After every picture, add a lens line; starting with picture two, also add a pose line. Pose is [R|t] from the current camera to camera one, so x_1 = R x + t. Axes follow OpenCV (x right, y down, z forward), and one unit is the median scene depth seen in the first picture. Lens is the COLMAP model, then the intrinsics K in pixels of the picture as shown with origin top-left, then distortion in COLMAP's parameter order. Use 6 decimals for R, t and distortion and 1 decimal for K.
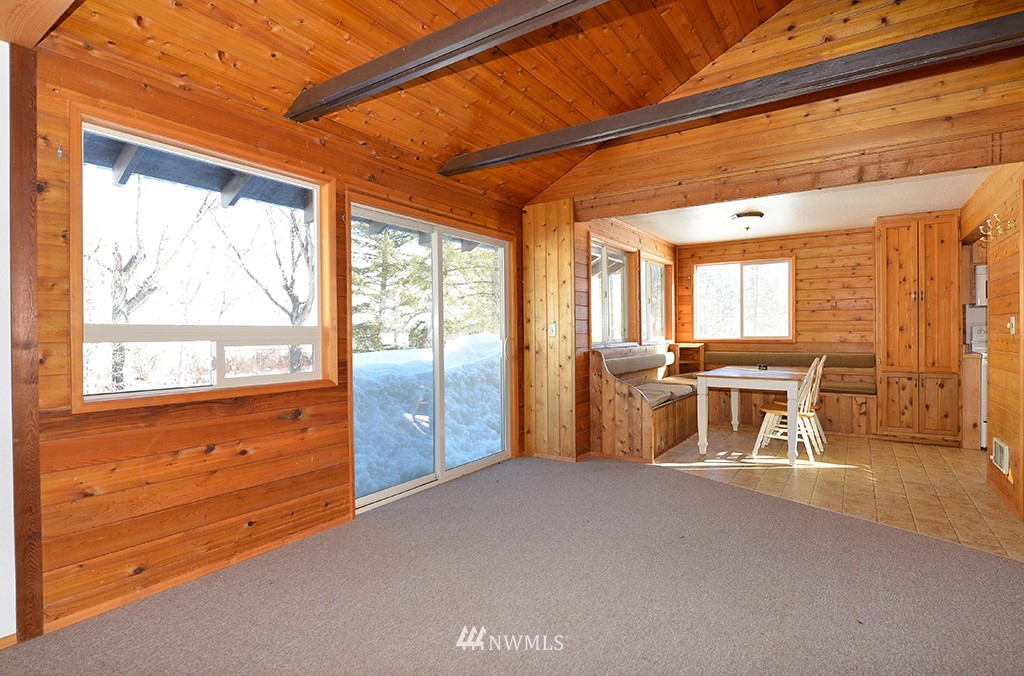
lens RADIAL K [[515.0, 0, 513.8], [0, 515.0, 336.2], [0, 0, 1]] dist [-0.002794, -0.000194]
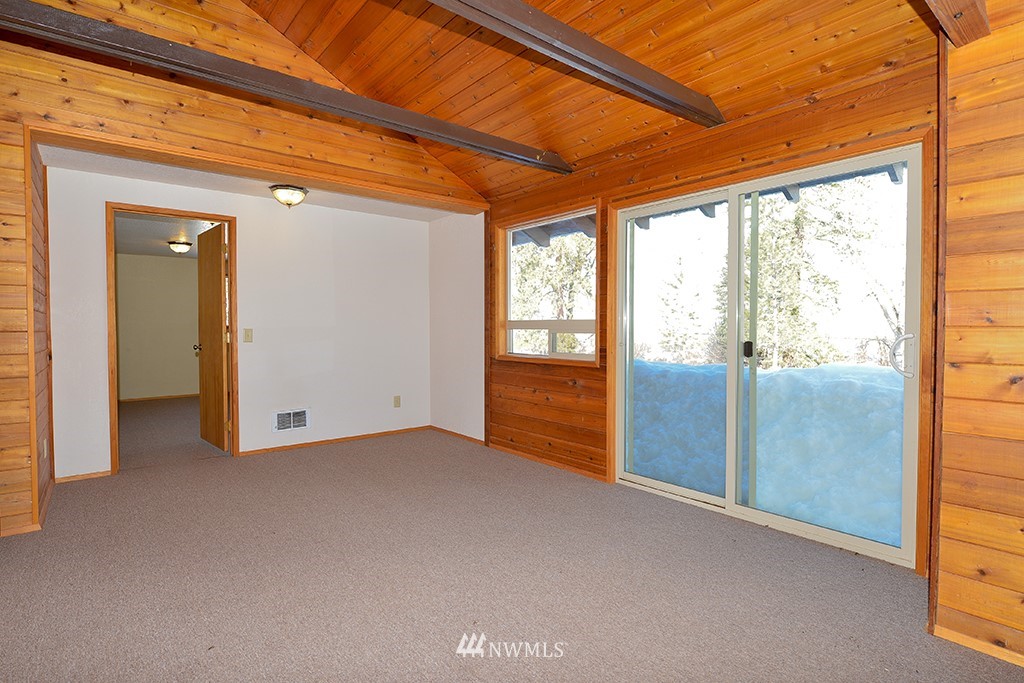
lens RADIAL K [[512.9, 0, 512.7], [0, 512.9, 337.0], [0, 0, 1]] dist [0.005365, 0.000445]
pose [[-0.286124, 0.027379, -0.957801, 0.934700], [-0.001770, 0.999575, 0.029102, -0.012571], [0.958191, 0.010022, -0.285954, 1.212825]]
